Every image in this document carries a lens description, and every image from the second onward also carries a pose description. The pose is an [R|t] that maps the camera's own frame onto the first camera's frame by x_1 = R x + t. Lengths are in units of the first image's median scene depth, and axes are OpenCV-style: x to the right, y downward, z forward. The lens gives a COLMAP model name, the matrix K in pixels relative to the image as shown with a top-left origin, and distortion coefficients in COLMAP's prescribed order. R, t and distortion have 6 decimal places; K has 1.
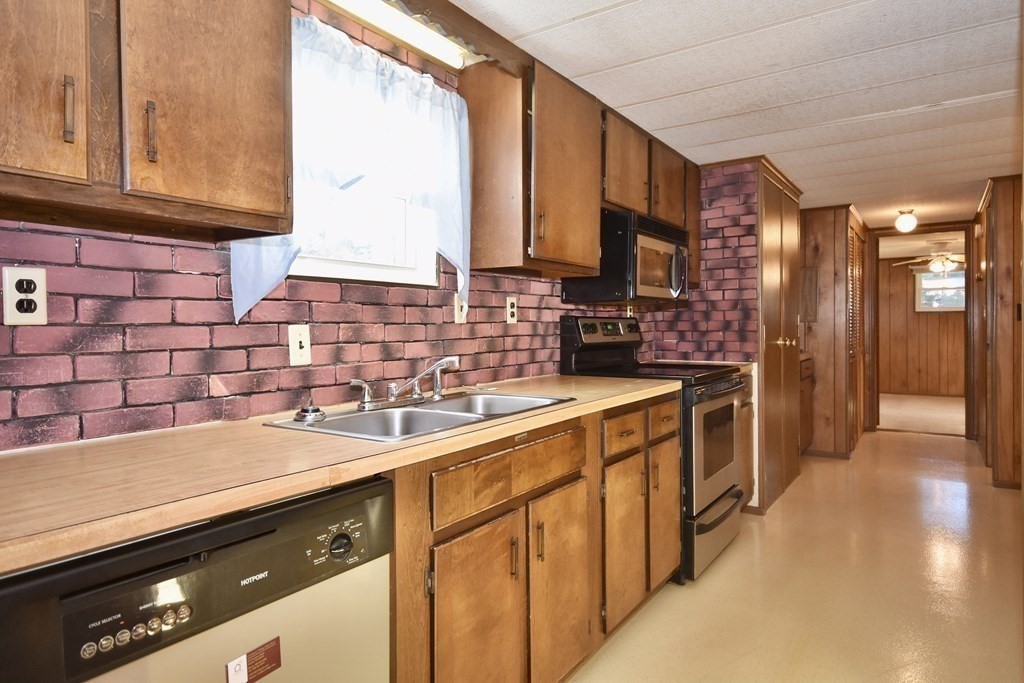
lens RADIAL K [[614.2, 0, 514.2], [0, 614.2, 334.2], [0, 0, 1]] dist [-0.048924, 0.044167]
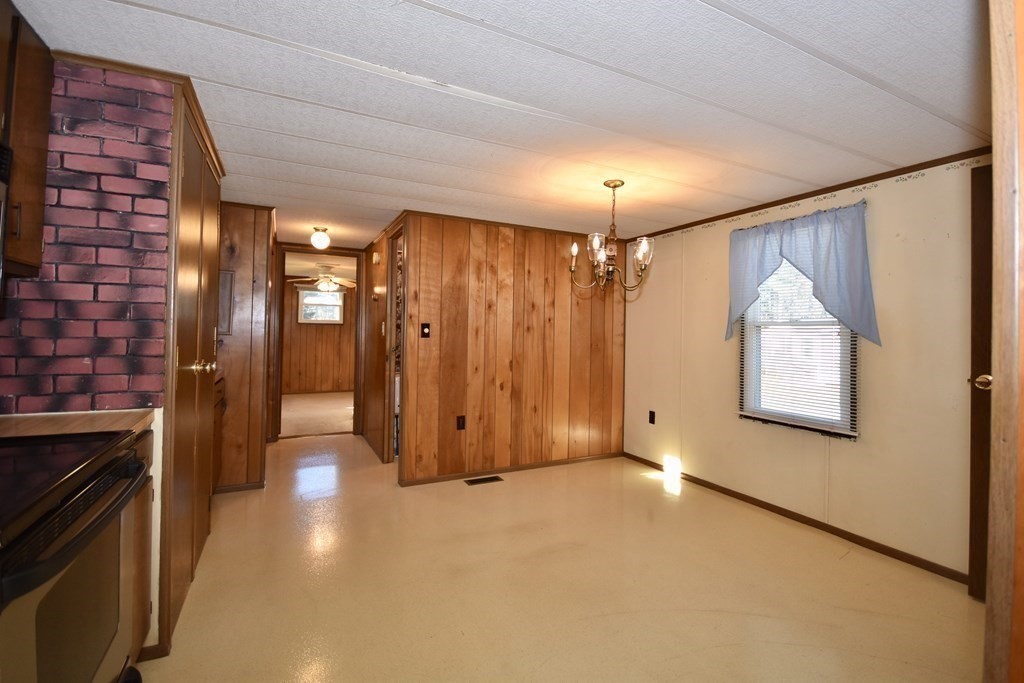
lens RADIAL K [[466.7, 0, 530.0], [0, 466.7, 324.4], [0, 0, 1]] dist [0.000387, -0.007724]
pose [[0.455682, 0.030031, 0.889636, 0.141095], [-0.006892, 0.999520, -0.030210, -0.023958], [-0.890116, 0.007635, 0.455670, 0.435808]]
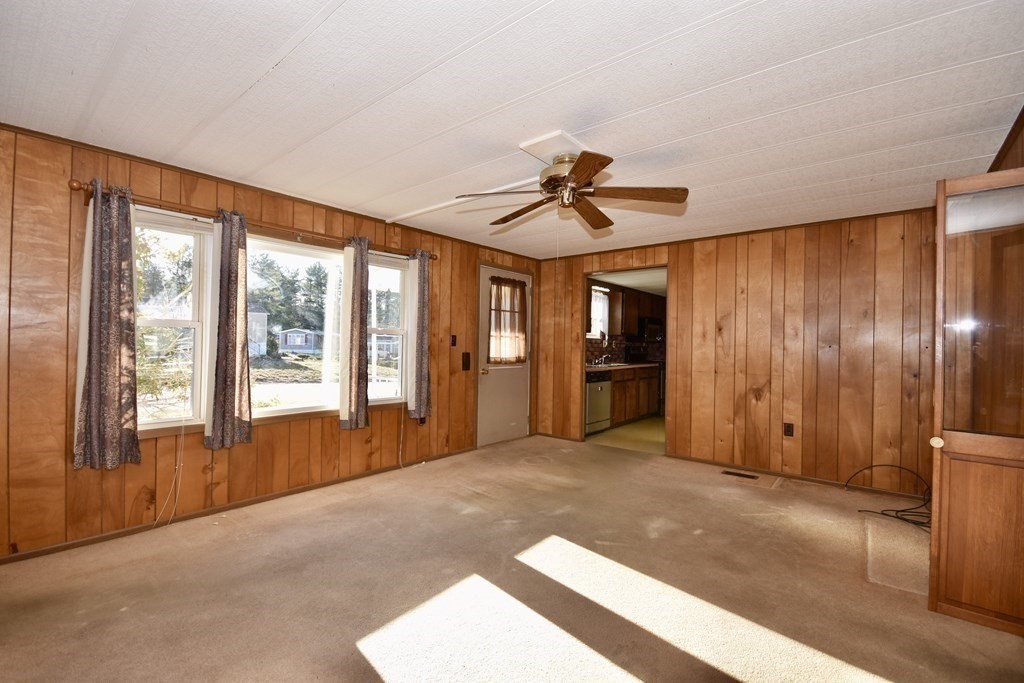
lens RADIAL K [[452.1, 0, 509.3], [0, 452.1, 344.3], [0, 0, 1]] dist [0.002792, 0.000179]
pose [[0.995643, 0.022891, -0.090394, -0.388620], [-0.024497, 0.999561, -0.016692, 0.025682], [0.089972, 0.018834, 0.995766, -1.825608]]
